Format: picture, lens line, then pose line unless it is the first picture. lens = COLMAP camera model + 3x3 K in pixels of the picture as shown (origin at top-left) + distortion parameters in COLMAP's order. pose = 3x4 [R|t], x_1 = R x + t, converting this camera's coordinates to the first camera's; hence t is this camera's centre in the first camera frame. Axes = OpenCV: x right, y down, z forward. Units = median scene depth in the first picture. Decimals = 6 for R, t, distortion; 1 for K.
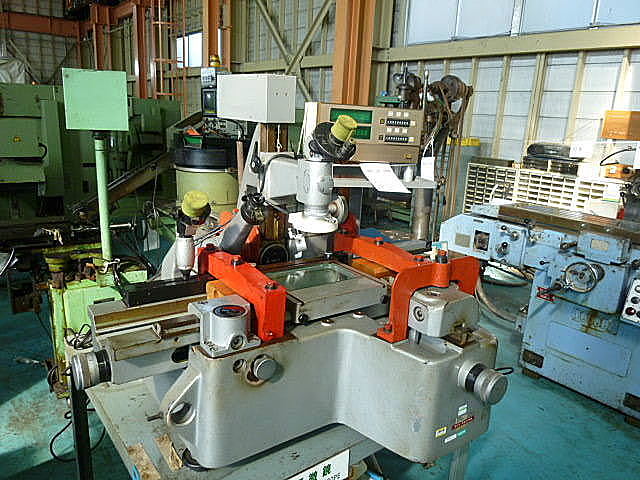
lens RADIAL K [[483.3, 0, 319.6], [0, 483.3, 241.7], [0, 0, 1]] dist [-0.035472, 0.010764]
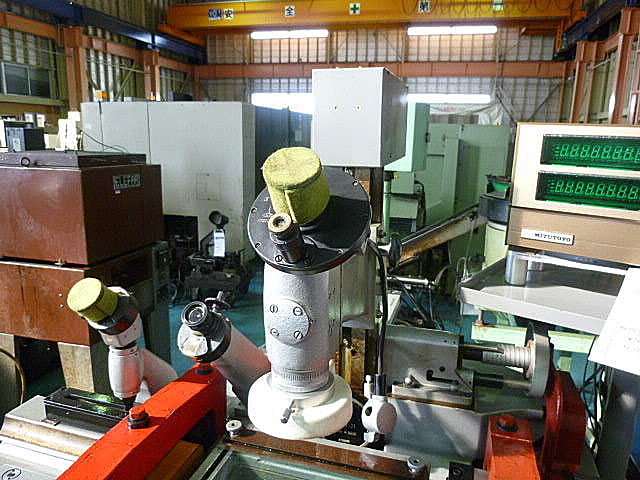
lens RADIAL K [[483.3, 0, 321.8], [0, 483.3, 241.5], [0, 0, 1]] dist [-0.035472, 0.010764]
pose [[0.607719, 0.137458, -0.782165, 0.154557], [-0.198376, 0.979959, 0.018086, -0.090895], [0.768976, 0.144172, 0.622809, 0.356688]]
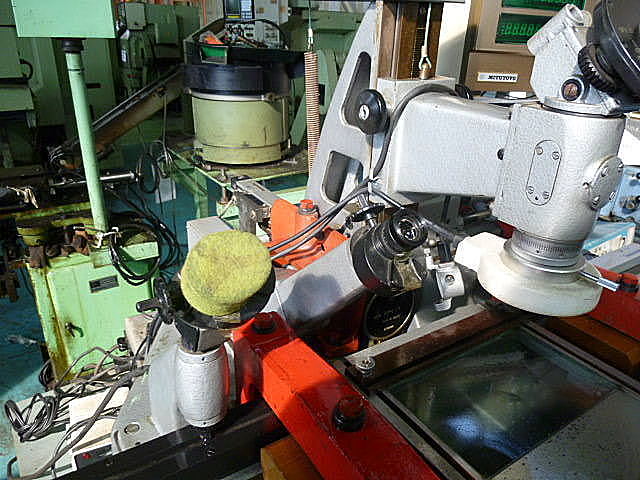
lens RADIAL K [[483.3, 0, 320.2], [0, 483.3, 242.1], [0, 0, 1]] dist [-0.035472, 0.010764]
pose [[0.998700, 0.009490, -0.050084, -0.079247], [-0.000934, 0.985758, 0.168168, -0.062615], [0.050967, -0.167903, 0.984485, 0.304735]]
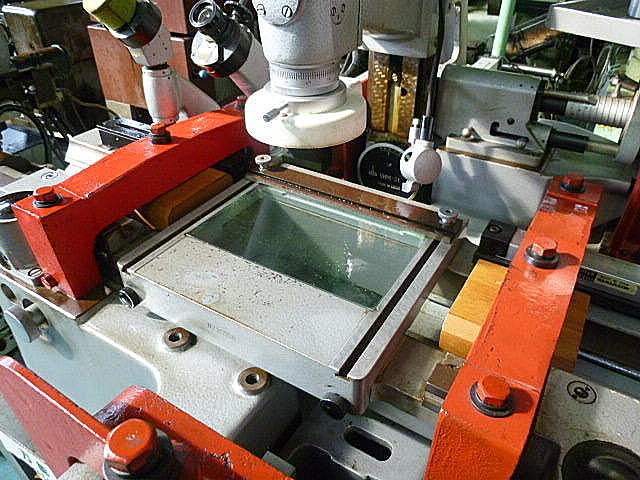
lens RADIAL K [[483.3, 0, 320.6], [0, 483.3, 243.9], [0, 0, 1]] dist [-0.035472, 0.010764]
pose [[0.383246, 0.497403, -0.778275, 0.160605], [-0.224644, 0.867507, 0.443810, -0.056632], [0.895911, 0.004747, 0.444208, 0.414646]]
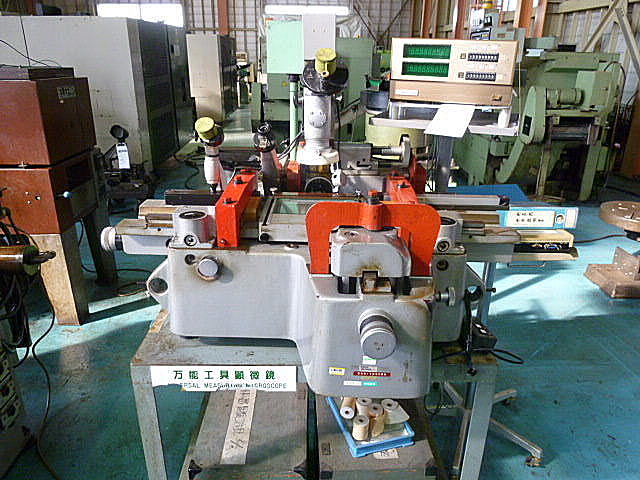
lens RADIAL K [[483.3, 0, 322.4], [0, 483.3, 240.6], [0, 0, 1]] dist [-0.035472, 0.010764]
pose [[0.802299, 0.182606, -0.568306, 0.306748], [-0.129231, 0.982615, 0.133290, 0.000235], [0.582766, -0.033495, 0.811950, 0.073798]]
